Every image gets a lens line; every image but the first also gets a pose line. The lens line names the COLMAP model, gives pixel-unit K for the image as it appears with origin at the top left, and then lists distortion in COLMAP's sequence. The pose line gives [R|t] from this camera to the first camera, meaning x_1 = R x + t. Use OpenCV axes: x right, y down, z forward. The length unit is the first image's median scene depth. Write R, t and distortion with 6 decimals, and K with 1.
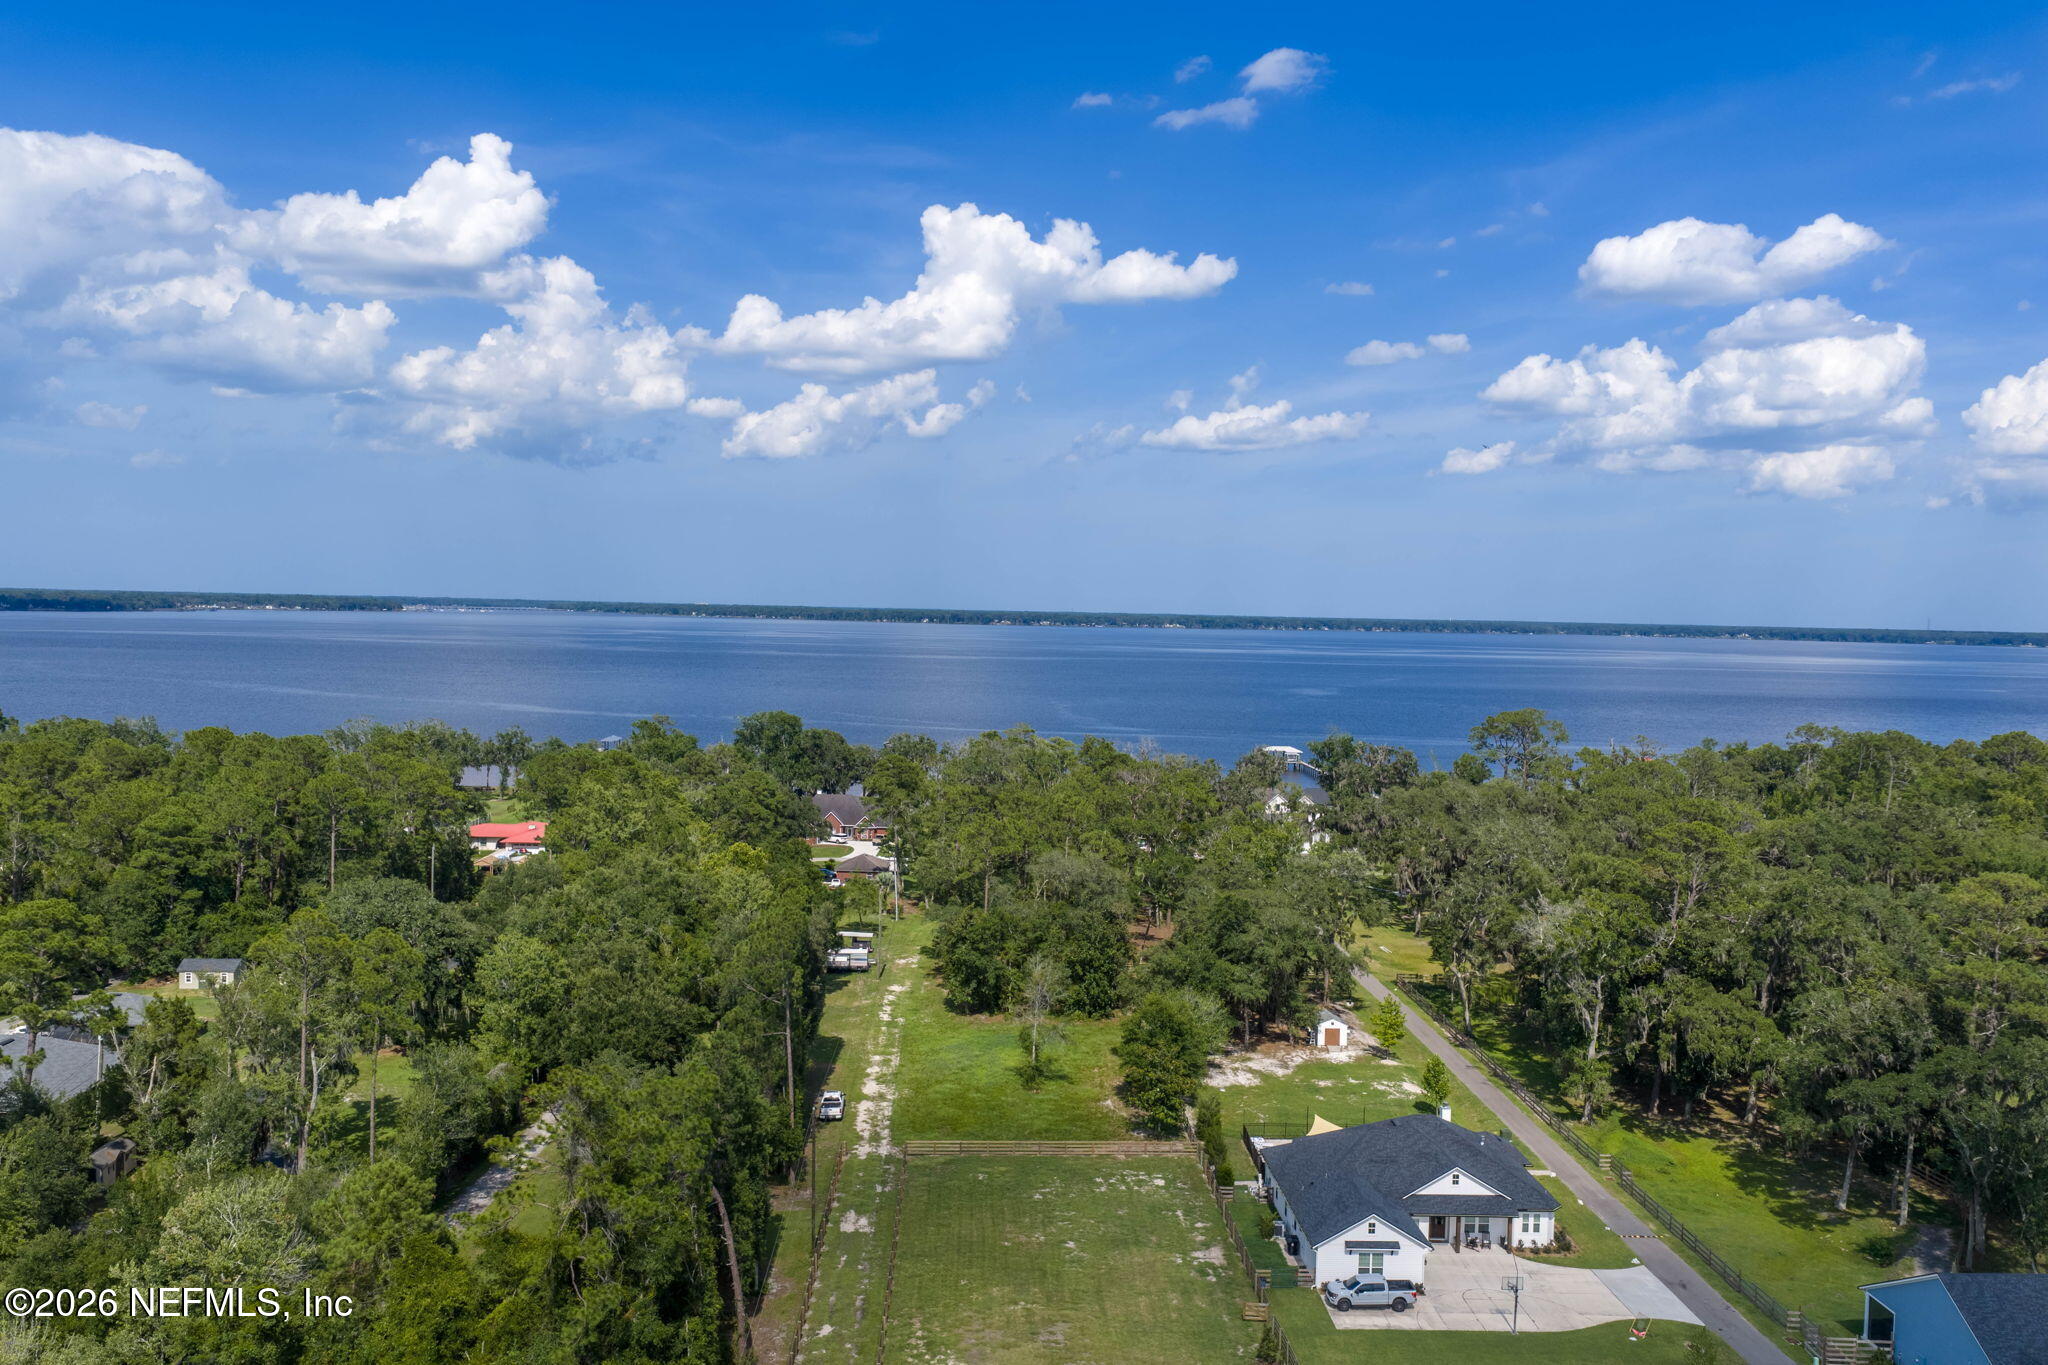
lens RADIAL K [[1698.7, 0, 1033.0], [0, 1698.7, 677.9], [0, 0, 1]] dist [0.020765, -0.024108]
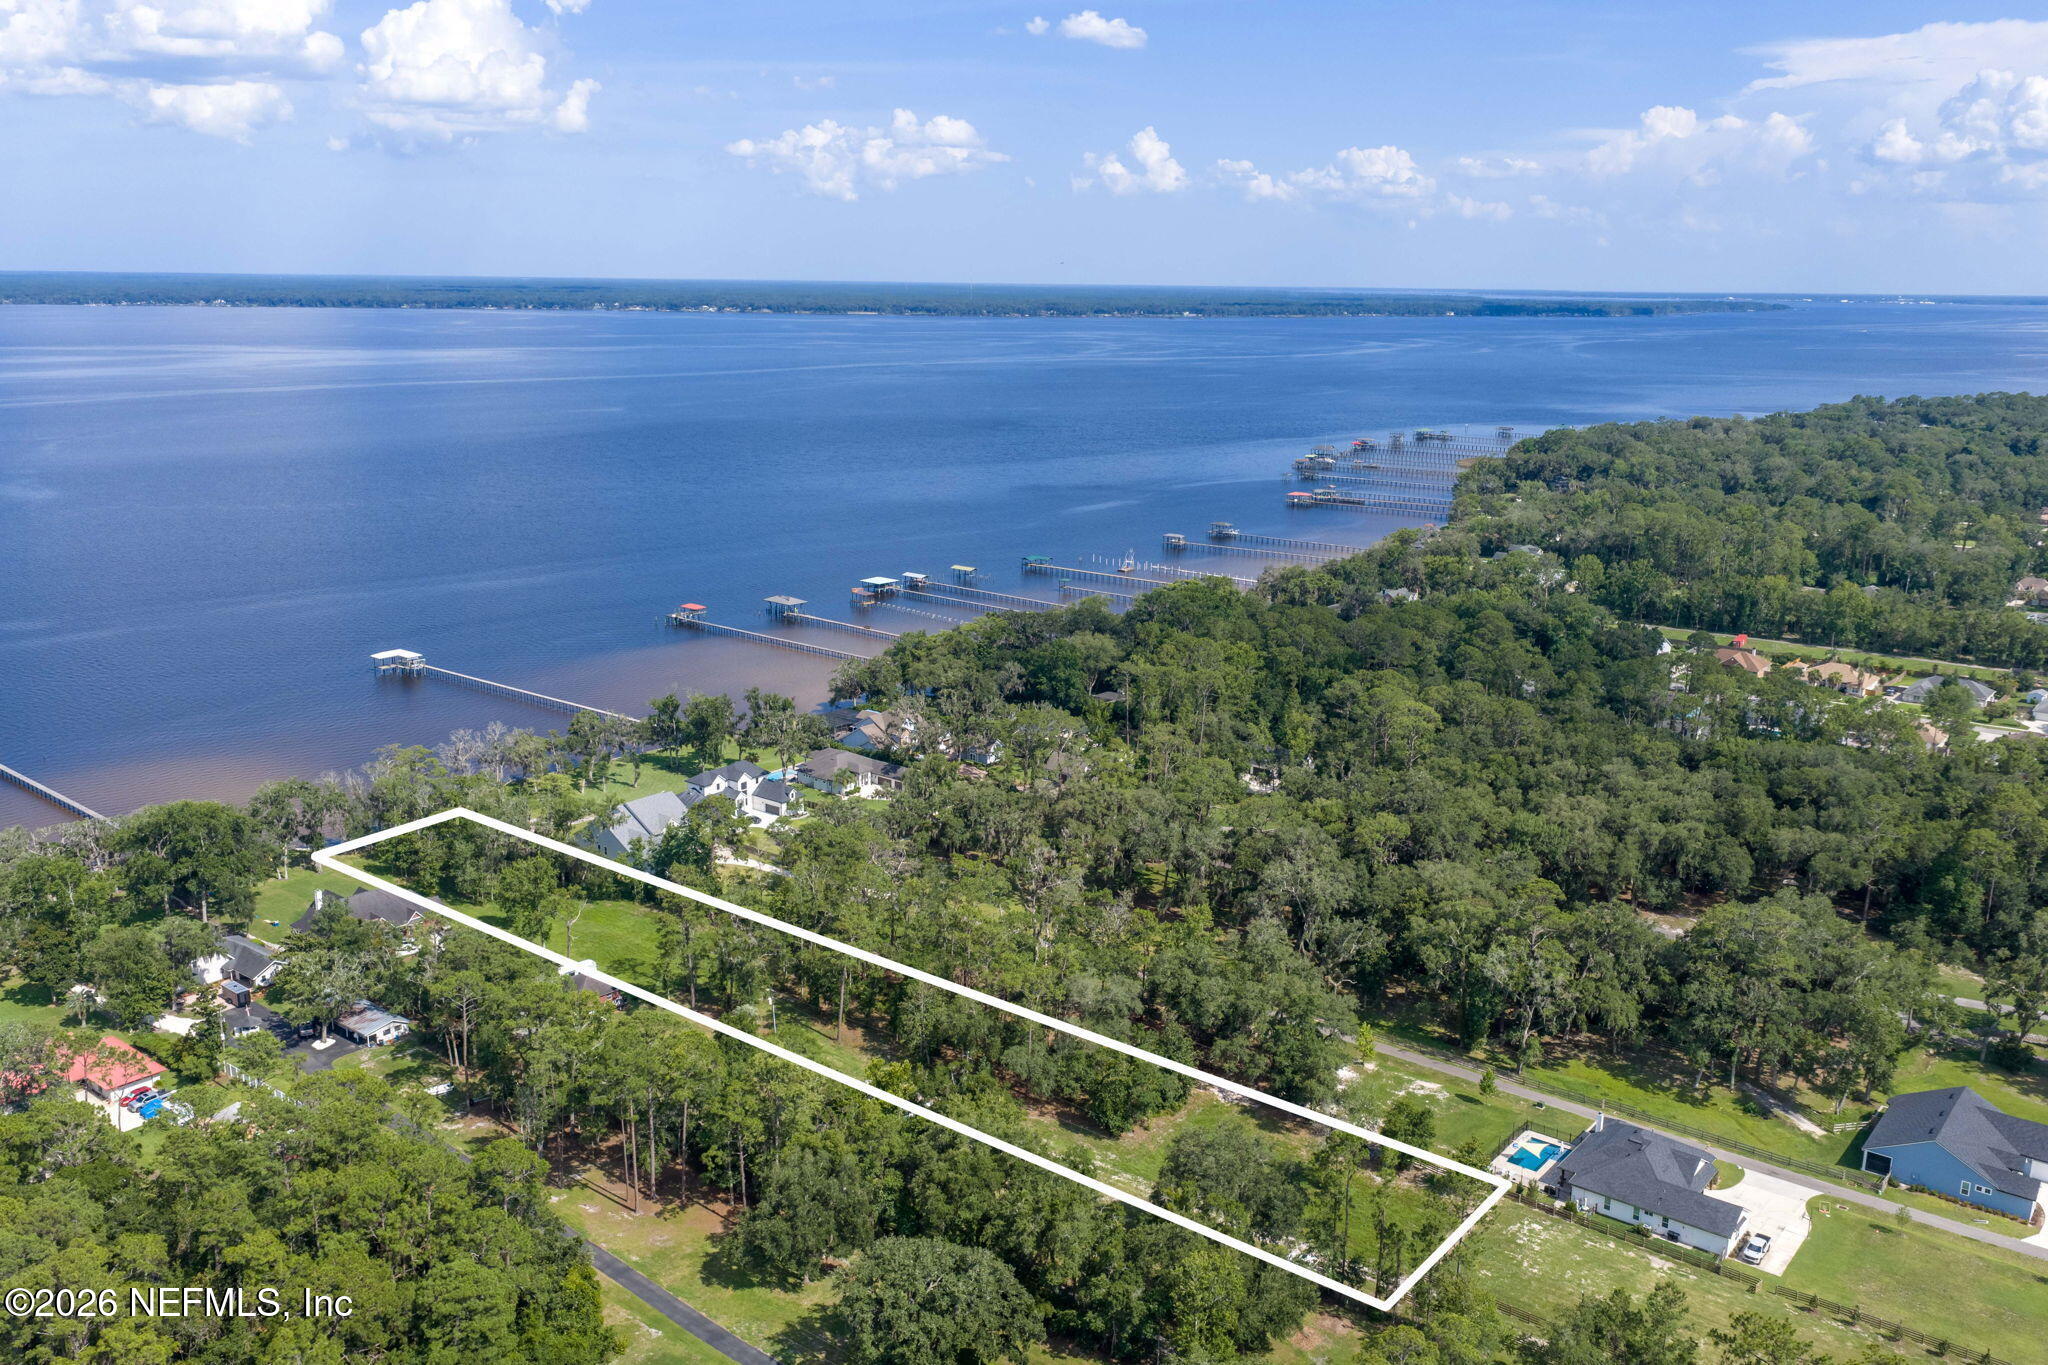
lens RADIAL K [[1698.7, 0, 1035.2], [0, 1698.7, 691.4], [0, 0, 1]] dist [0.020765, -0.024108]
pose [[0.648914, -0.193595, 0.735820, -0.872441], [0.032449, 0.973250, 0.227447, -0.380910], [-0.760169, -0.123718, 0.637837, 0.263798]]
